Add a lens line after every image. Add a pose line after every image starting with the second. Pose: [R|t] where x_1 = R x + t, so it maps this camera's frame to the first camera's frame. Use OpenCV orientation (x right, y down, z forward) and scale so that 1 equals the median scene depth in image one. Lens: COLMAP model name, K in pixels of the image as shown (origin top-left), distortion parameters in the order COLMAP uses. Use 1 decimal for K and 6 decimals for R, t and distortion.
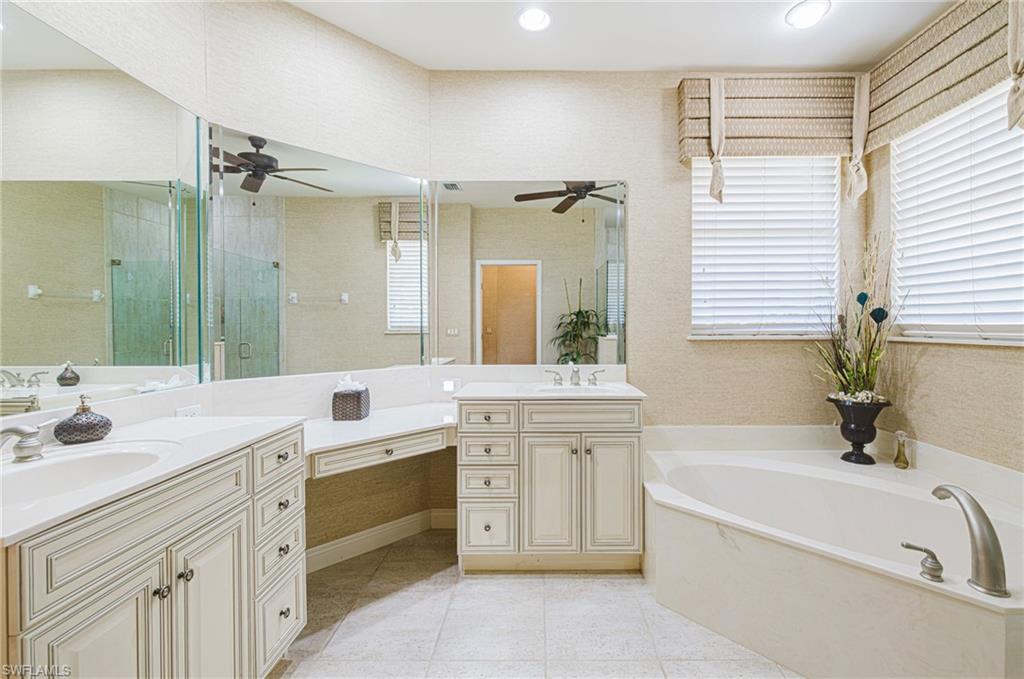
lens RADIAL K [[440.6, 0, 510.3], [0, 440.6, 331.7], [0, 0, 1]] dist [0.010040, -0.000520]
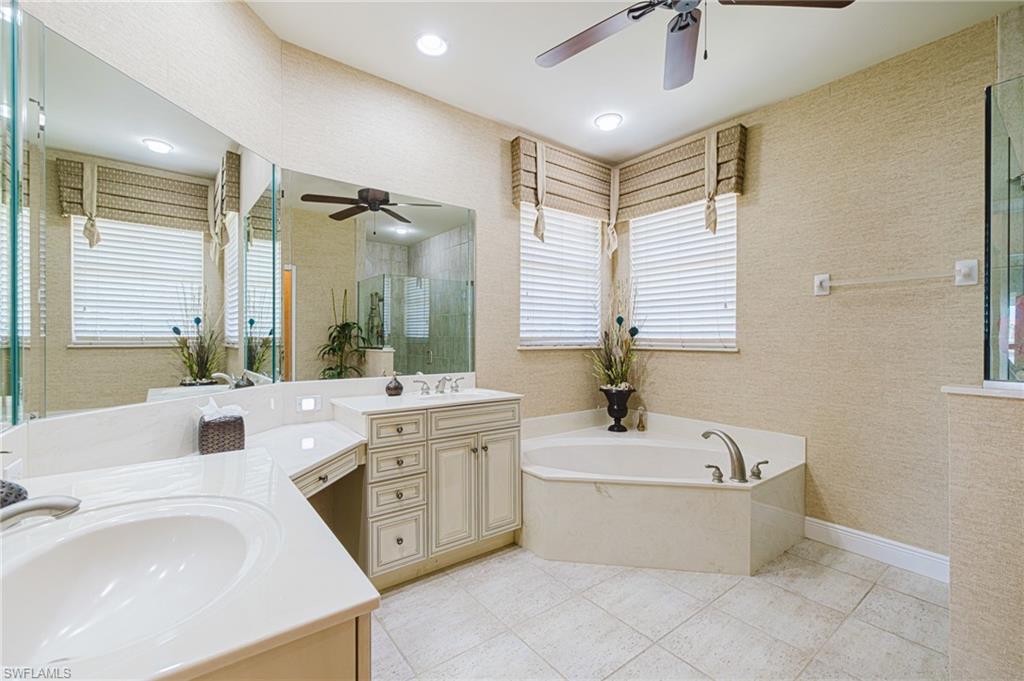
lens RADIAL K [[440.6, 0, 502.6], [0, 440.6, 342.1], [0, 0, 1]] dist [0.010040, -0.000520]
pose [[0.796488, 0.000796, 0.604654, -0.404660], [0.003764, 0.999973, -0.006275, 0.005281], [-0.604643, 0.007274, 0.796464, 0.061337]]
